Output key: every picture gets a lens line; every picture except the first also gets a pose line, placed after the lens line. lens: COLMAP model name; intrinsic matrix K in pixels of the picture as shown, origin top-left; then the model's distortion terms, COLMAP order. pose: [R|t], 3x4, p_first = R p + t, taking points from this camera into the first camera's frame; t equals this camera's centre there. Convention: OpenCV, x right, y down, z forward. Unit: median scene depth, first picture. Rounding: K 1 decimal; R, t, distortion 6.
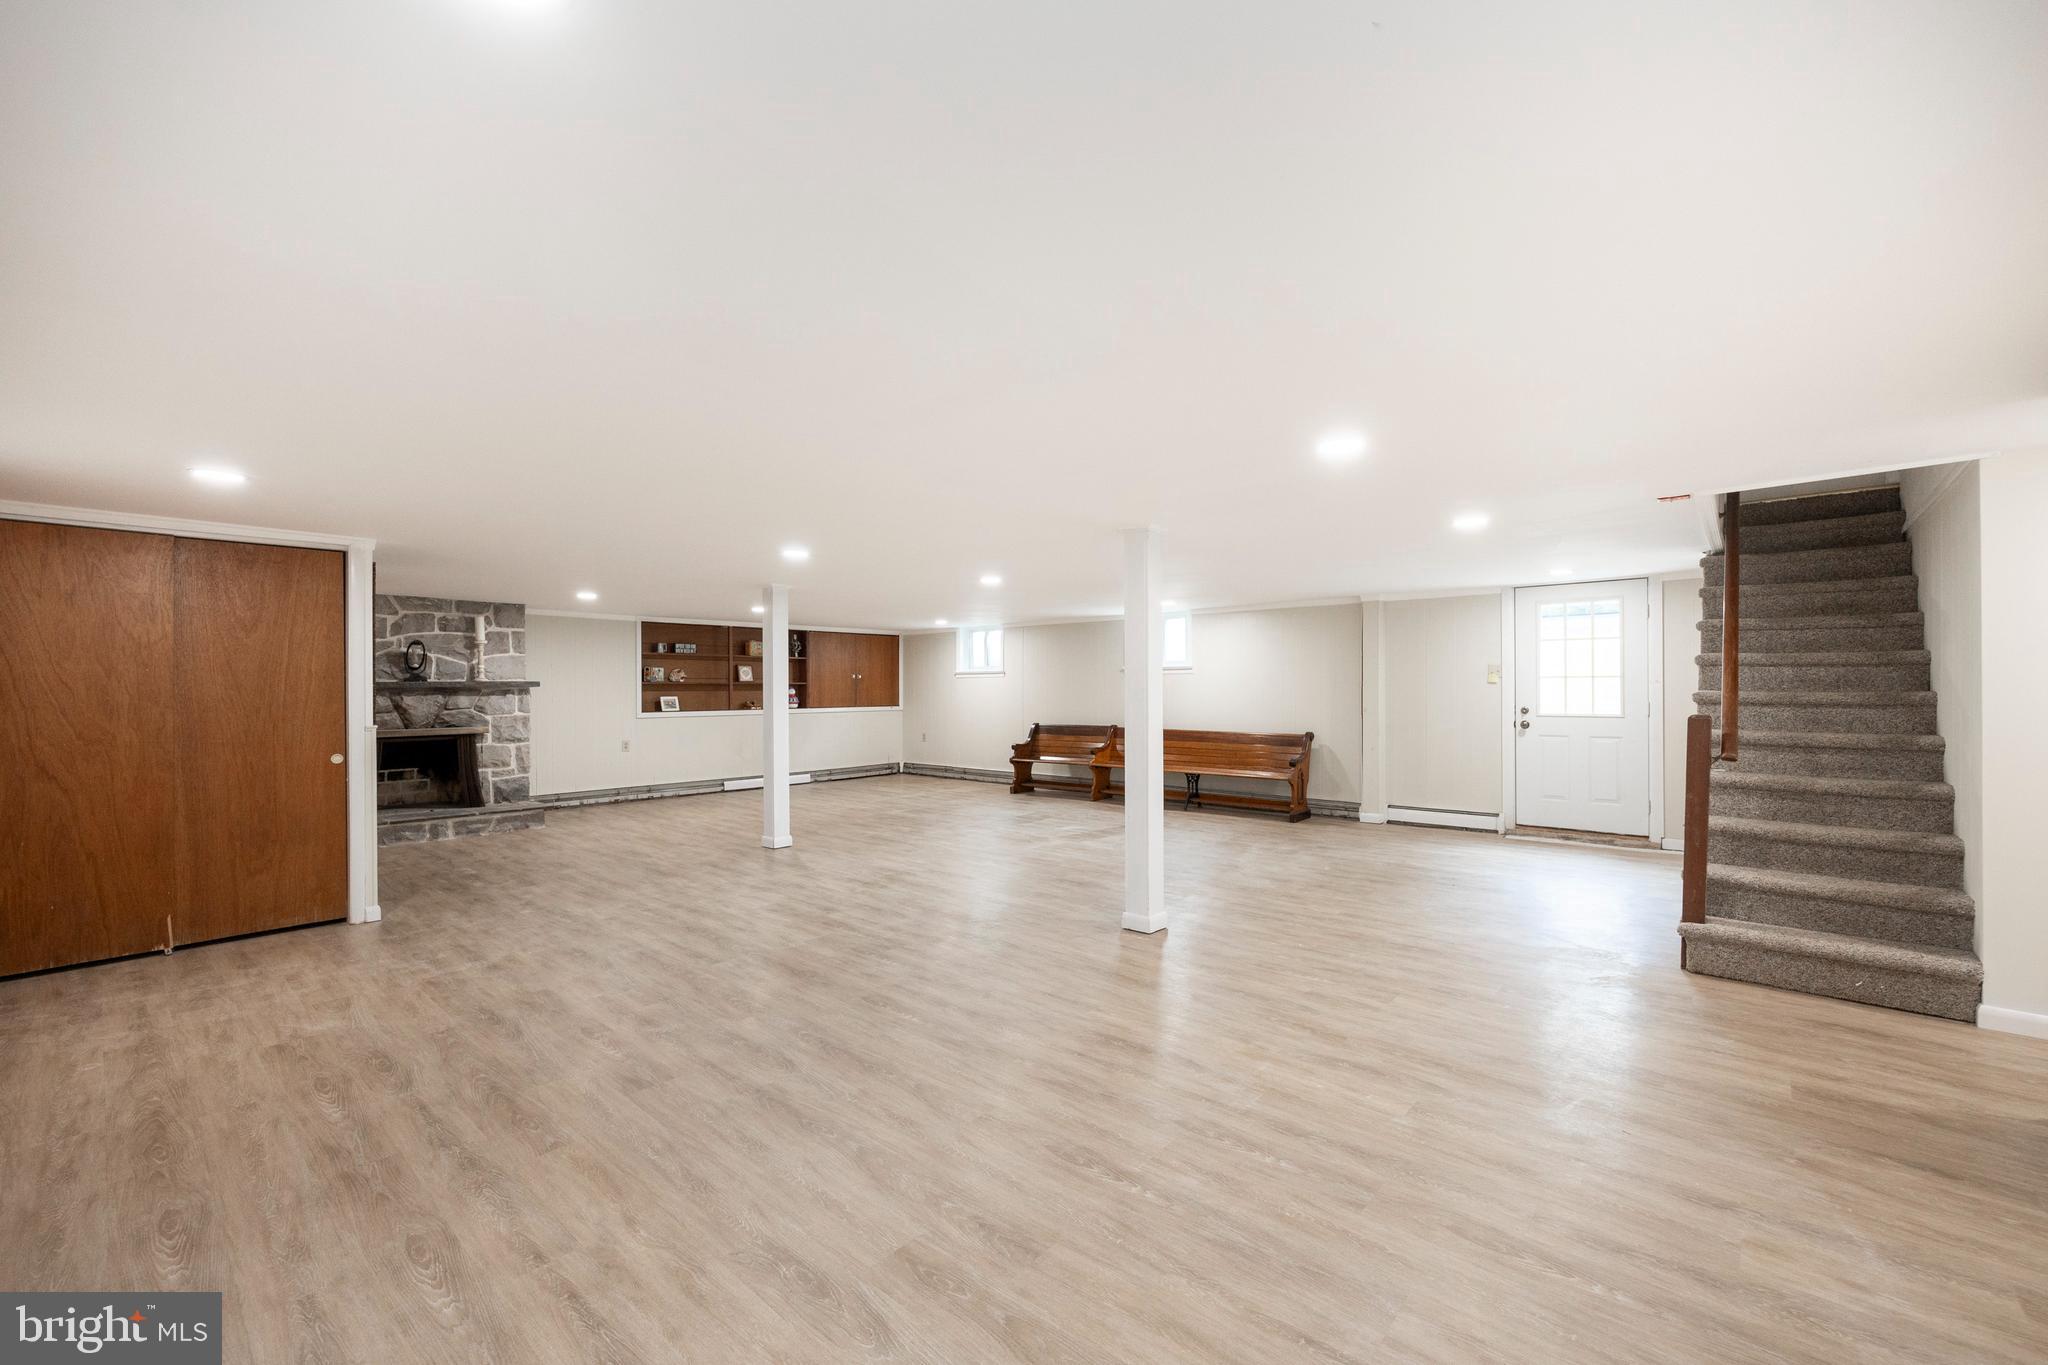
lens RADIAL K [[829.0, 0, 1018.2], [0, 829.0, 682.2], [0, 0, 1]] dist [-0.002294, -0.000011]
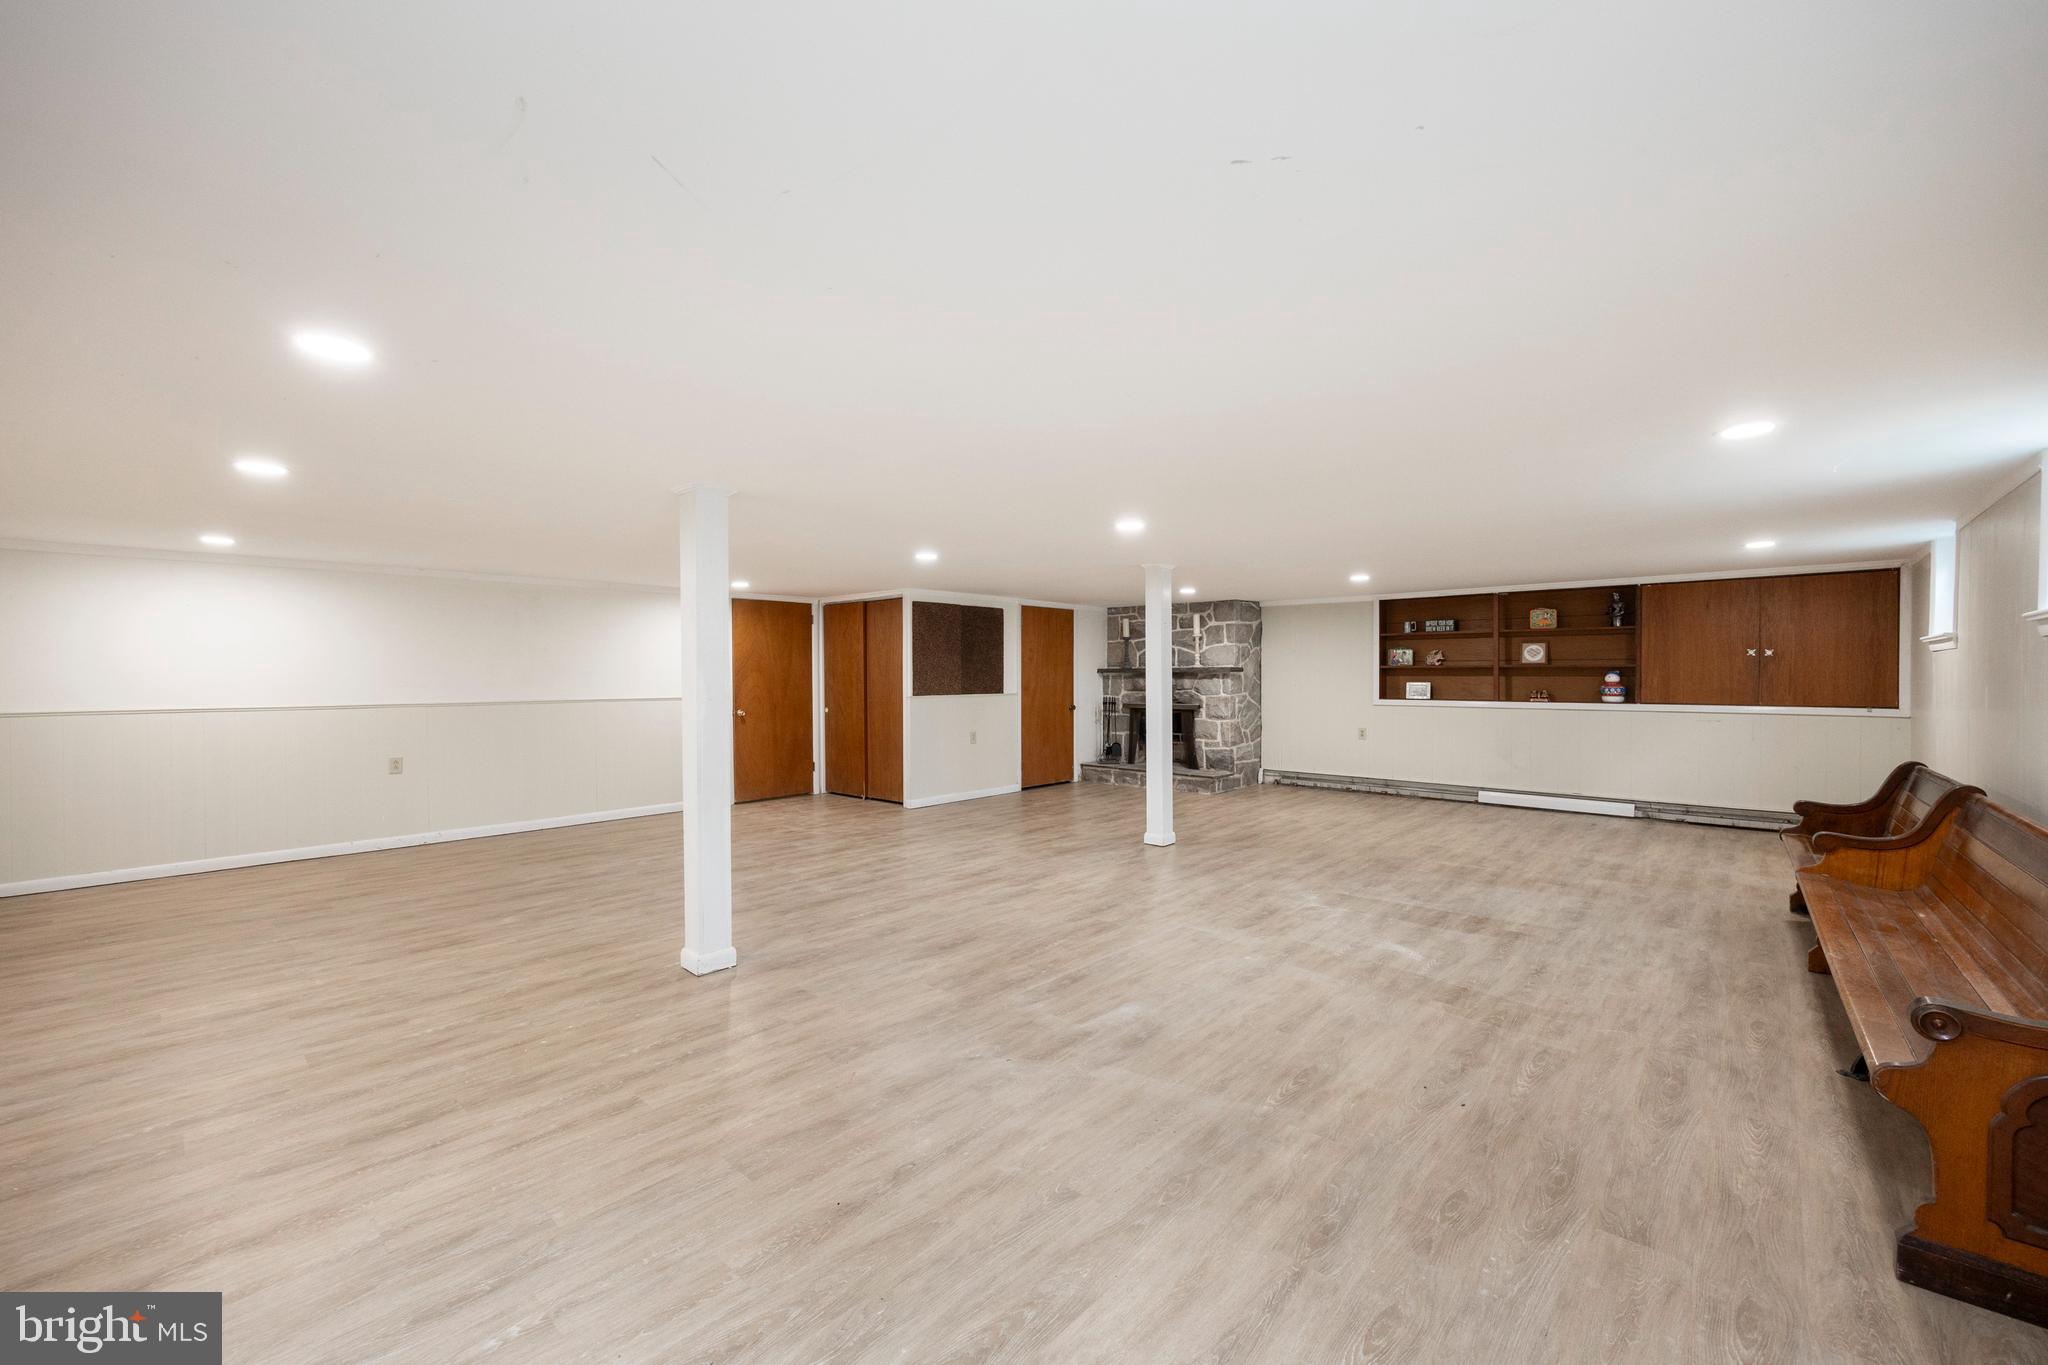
lens RADIAL K [[811.0, 0, 1033.5], [0, 811.0, 683.7], [0, 0, 1]] dist [-0.002048, -0.000054]
pose [[-0.003675, 0.017238, -0.999845, 0.545457], [0.010177, 0.999800, 0.017200, -0.000053], [0.999941, -0.010112, -0.003849, 0.754234]]
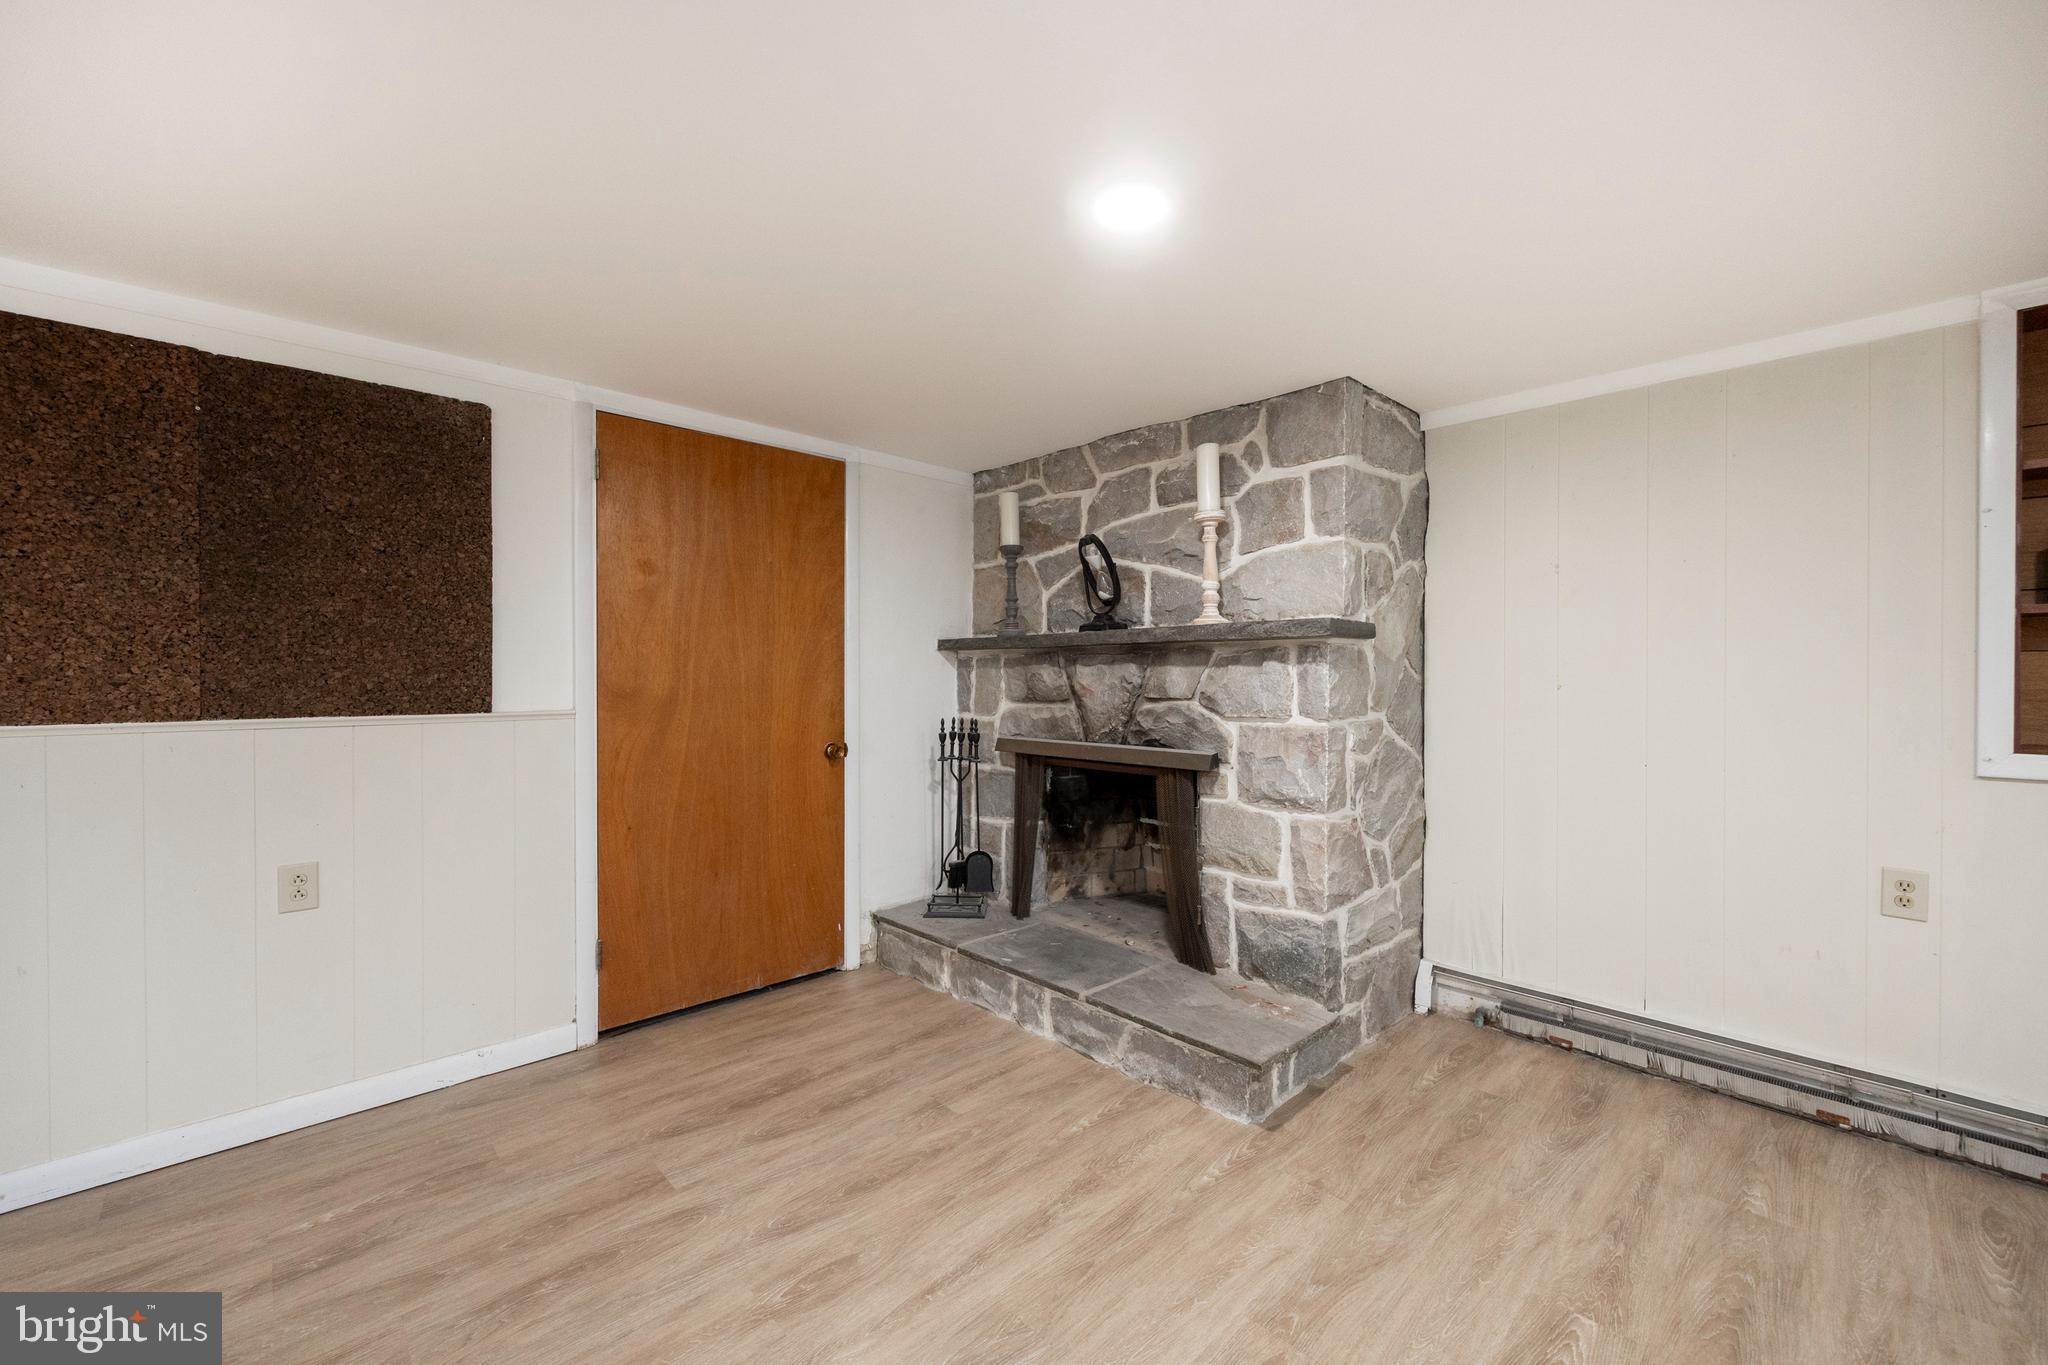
lens RADIAL K [[829.0, 0, 1018.2], [0, 829.0, 682.2], [0, 0, 1]] dist [-0.002294, -0.000011]
pose [[-0.082863, 0.014461, -0.996456, -0.278495], [0.006365, 0.999882, 0.013982, 0.017746], [0.996541, -0.005184, -0.082946, 0.936694]]
